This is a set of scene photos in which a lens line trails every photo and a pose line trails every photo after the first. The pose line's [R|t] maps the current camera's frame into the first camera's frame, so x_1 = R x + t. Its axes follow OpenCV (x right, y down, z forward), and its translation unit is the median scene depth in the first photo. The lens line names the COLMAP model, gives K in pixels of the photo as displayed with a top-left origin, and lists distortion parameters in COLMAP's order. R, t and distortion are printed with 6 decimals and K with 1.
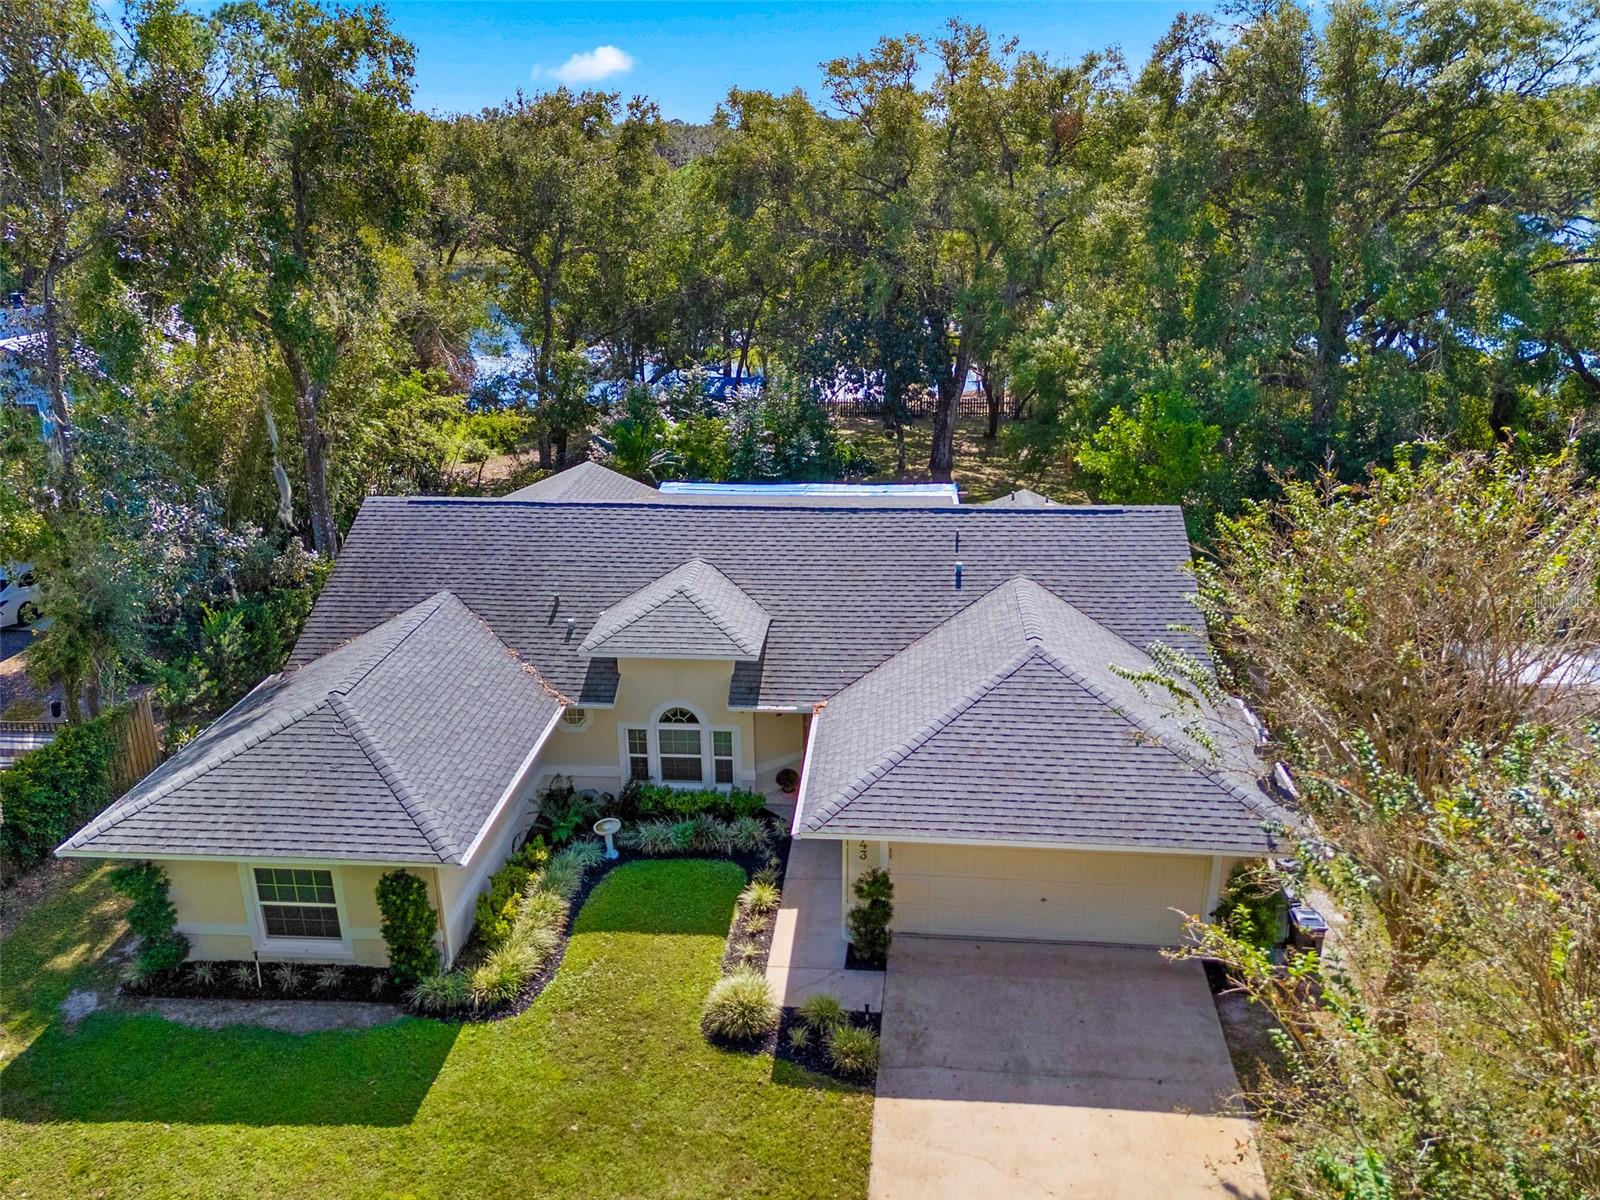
lens RADIAL K [[1249.8, 0, 800.0], [0, 1249.8, 600.0], [0, 0, 1]] dist [0.056438, 0.000605]
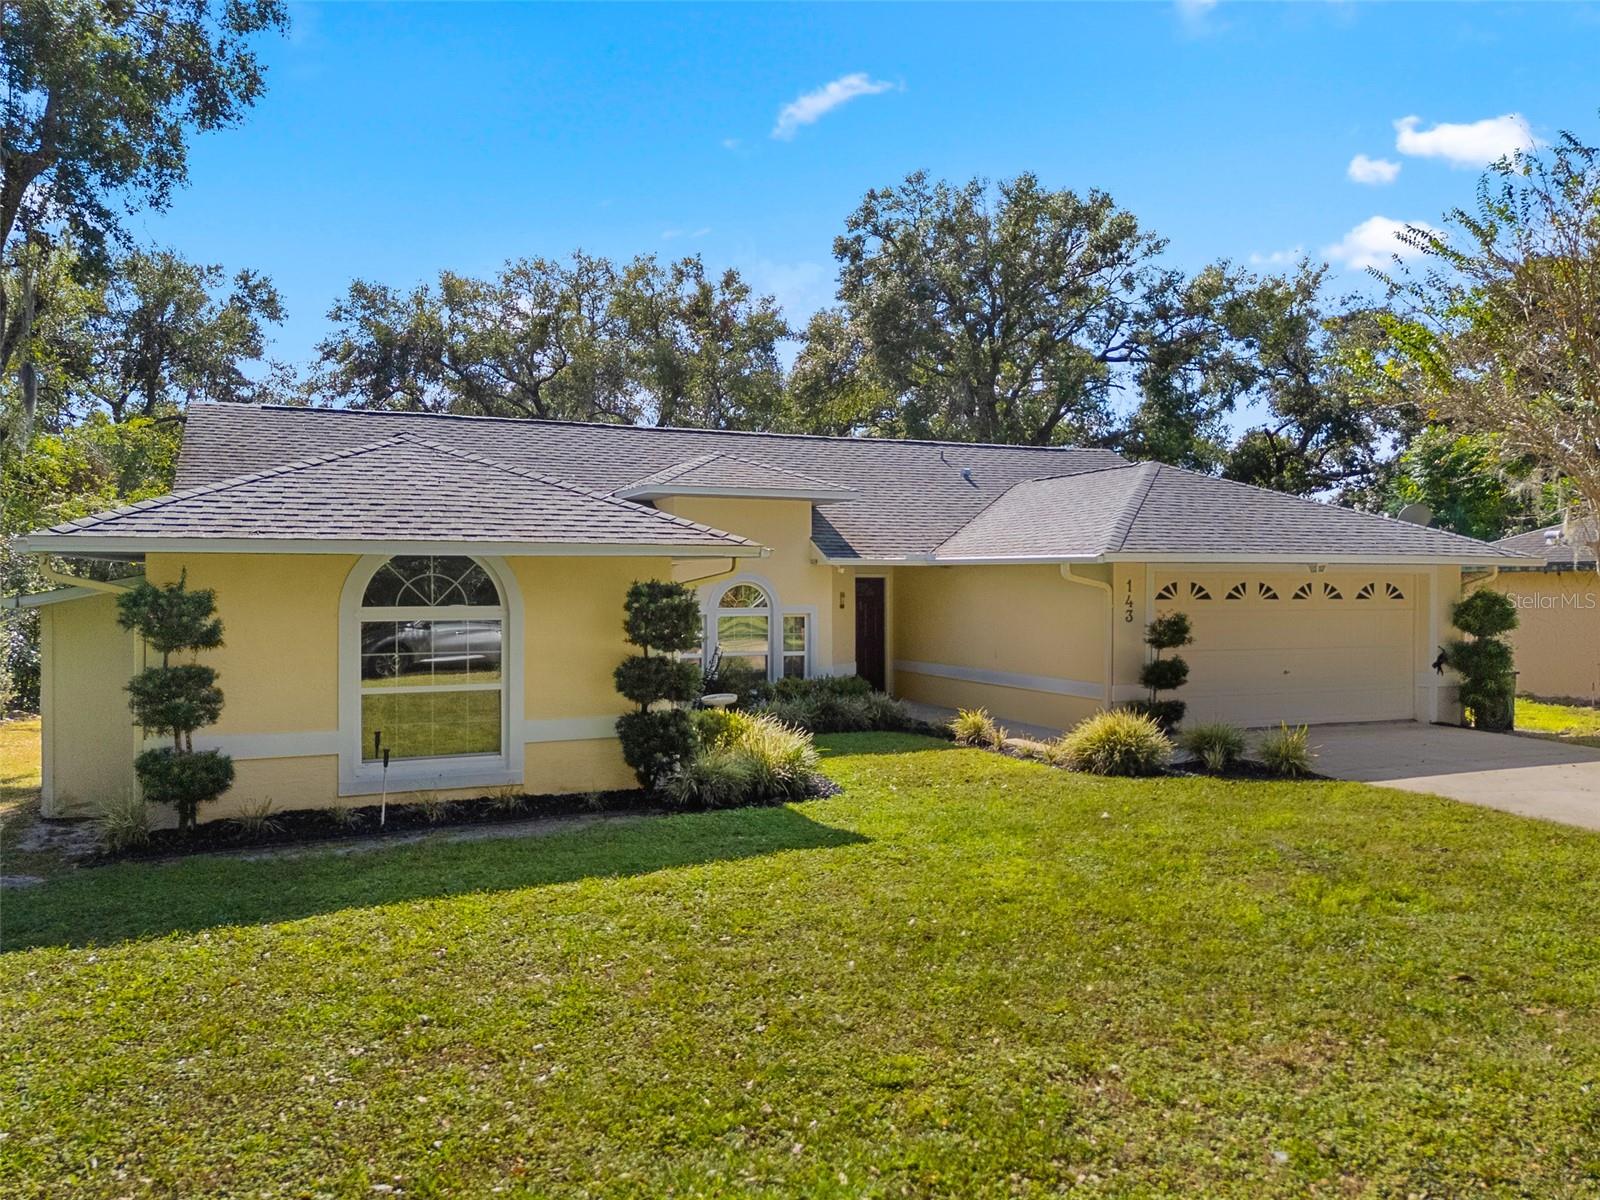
lens RADIAL K [[1228.4, 0, 800.0], [0, 1228.4, 600.0], [0, 0, 1]] dist [0.057118, 0.000815]
pose [[0.873405, 0.011612, 0.486856, -0.519624], [0.163179, 0.934946, -0.315038, 0.404208], [-0.458842, 0.354601, 0.814691, 0.427564]]
